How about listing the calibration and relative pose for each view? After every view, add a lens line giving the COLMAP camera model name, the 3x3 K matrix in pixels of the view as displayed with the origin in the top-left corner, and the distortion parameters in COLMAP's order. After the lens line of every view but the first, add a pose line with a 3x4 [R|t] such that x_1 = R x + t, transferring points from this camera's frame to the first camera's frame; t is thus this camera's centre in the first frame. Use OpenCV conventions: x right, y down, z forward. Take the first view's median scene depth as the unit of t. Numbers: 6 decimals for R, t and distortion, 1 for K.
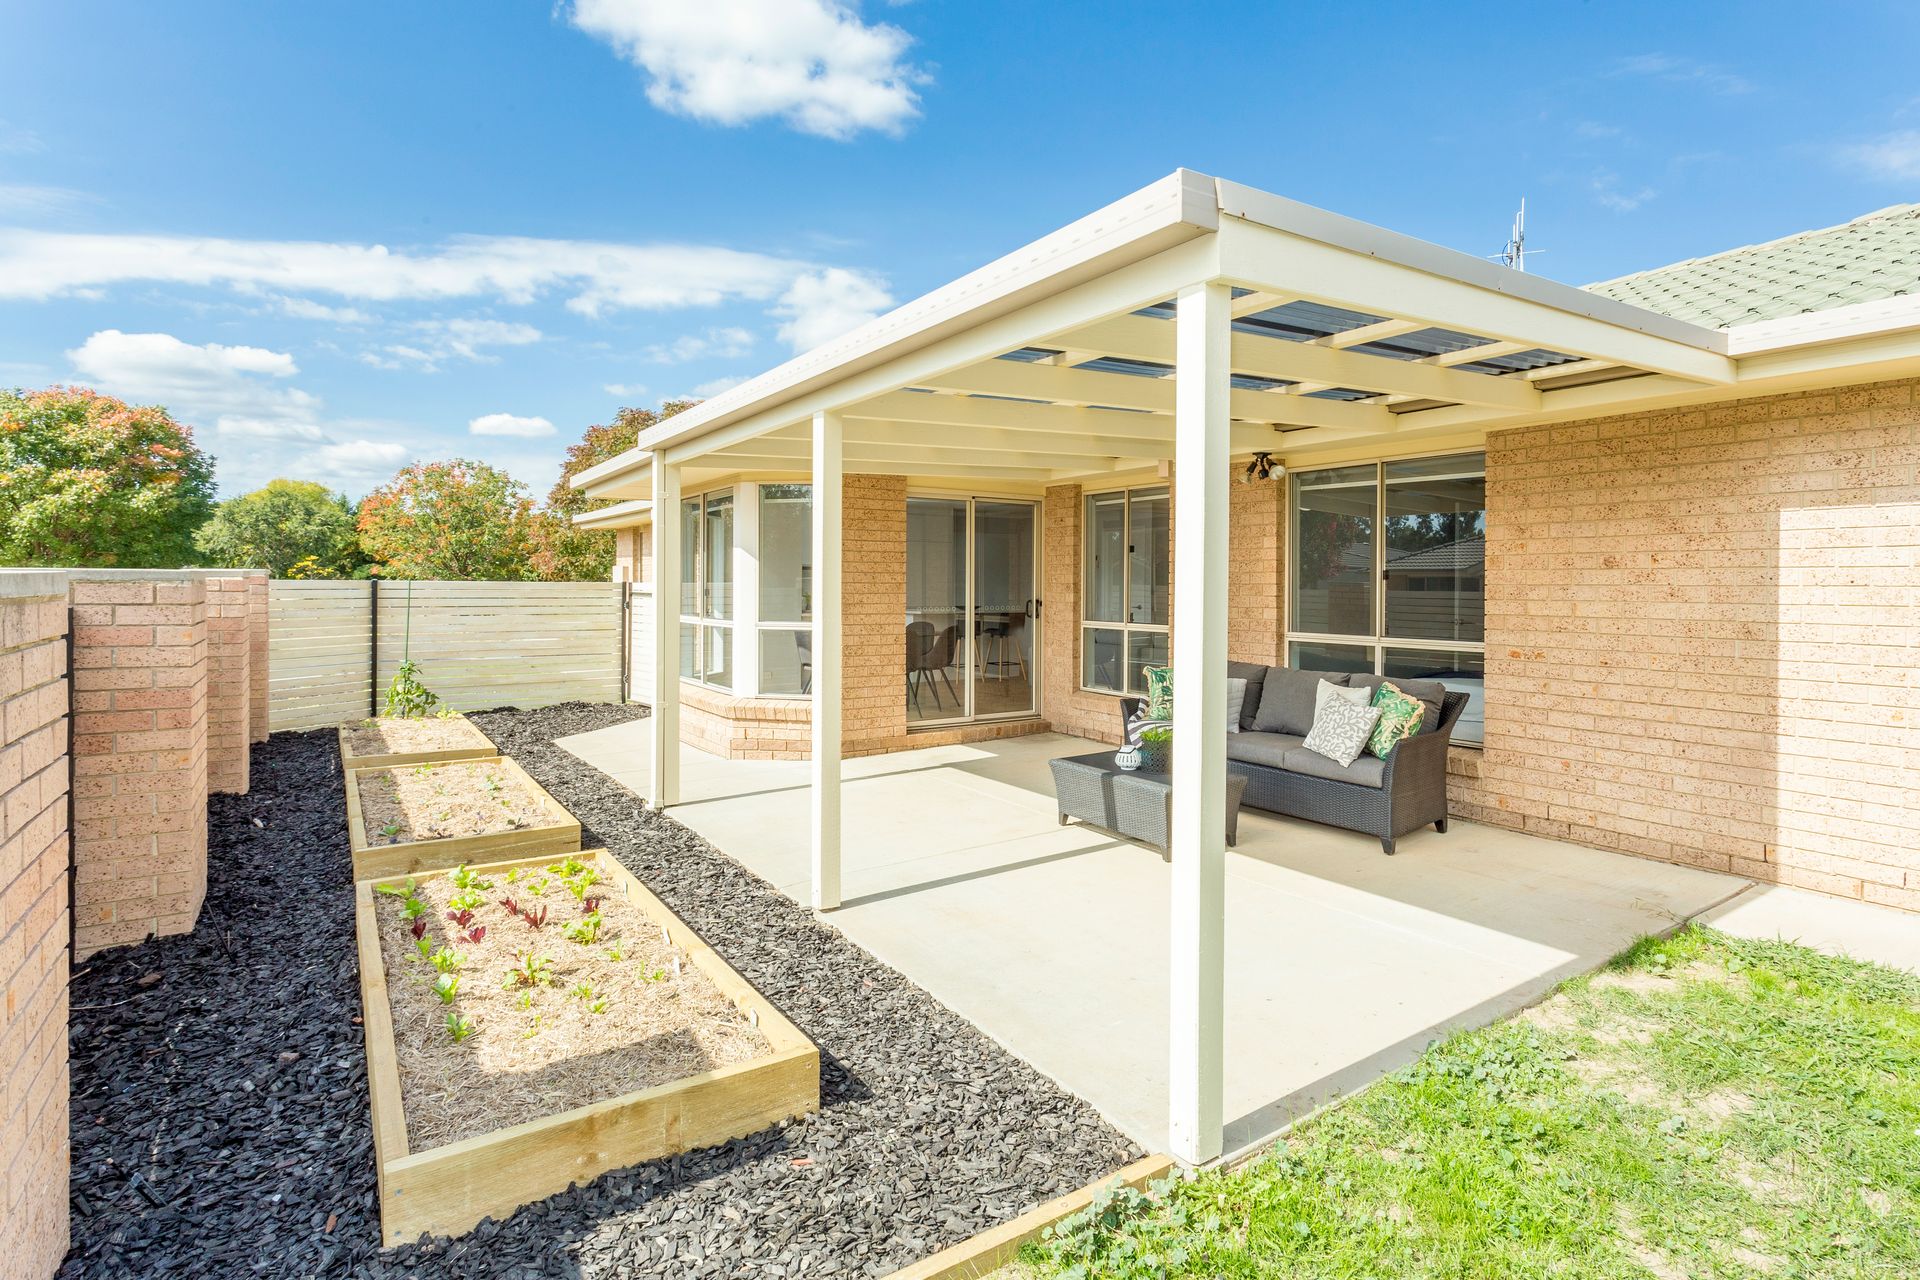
lens RADIAL K [[909.7, 0, 974.0], [0, 909.7, 576.5], [0, 0, 1]] dist [-0.000868, 0.001434]
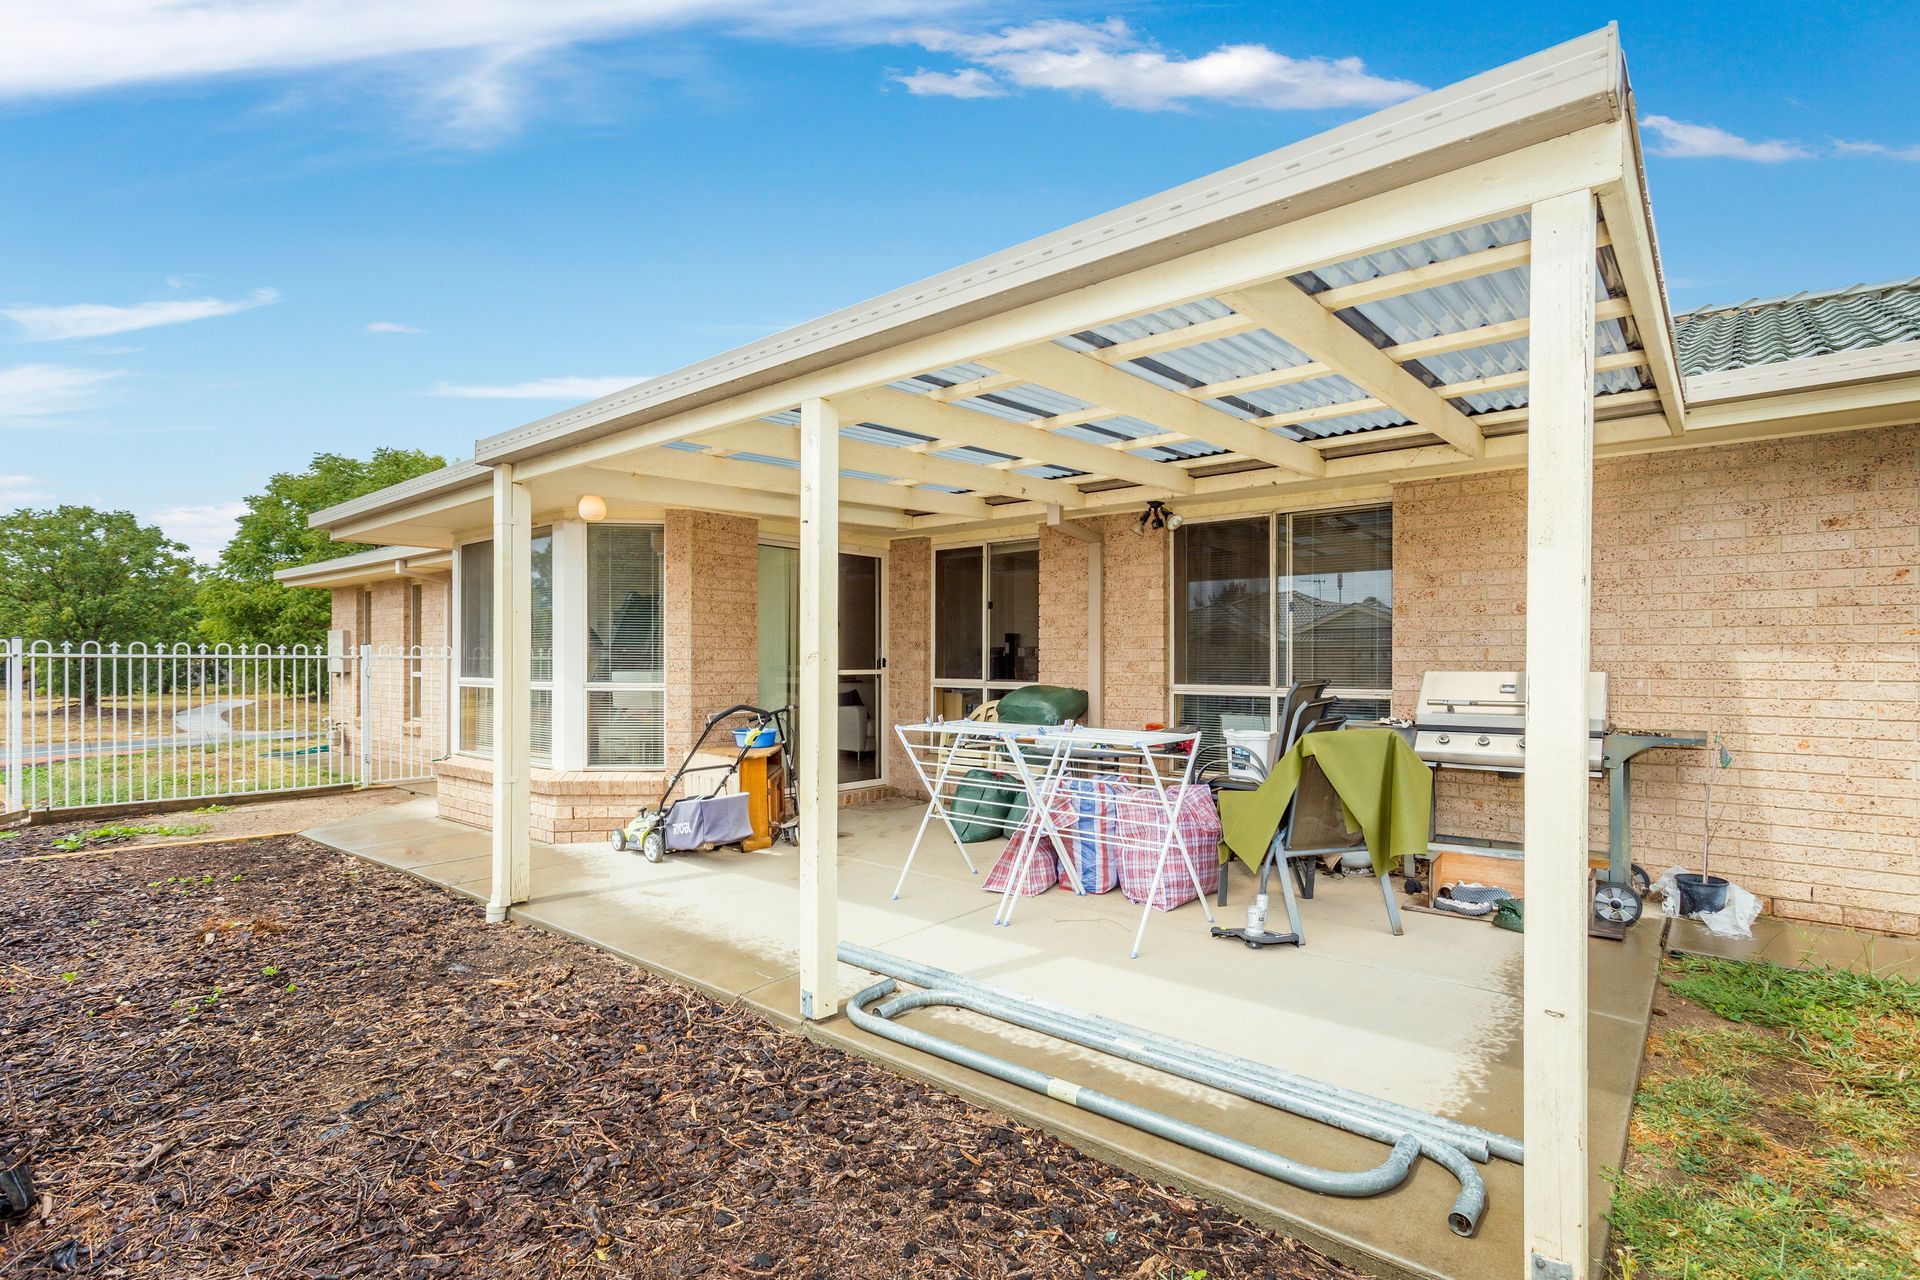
lens RADIAL K [[909.7, 0, 958.4], [0, 909.7, 646.0], [0, 0, 1]] dist [-0.000868, 0.001434]
pose [[0.970973, -0.000544, 0.239188, -0.193479], [0.000415, 1.000000, 0.000591, 0.028926], [-0.239188, -0.000474, 0.970973, 0.154554]]
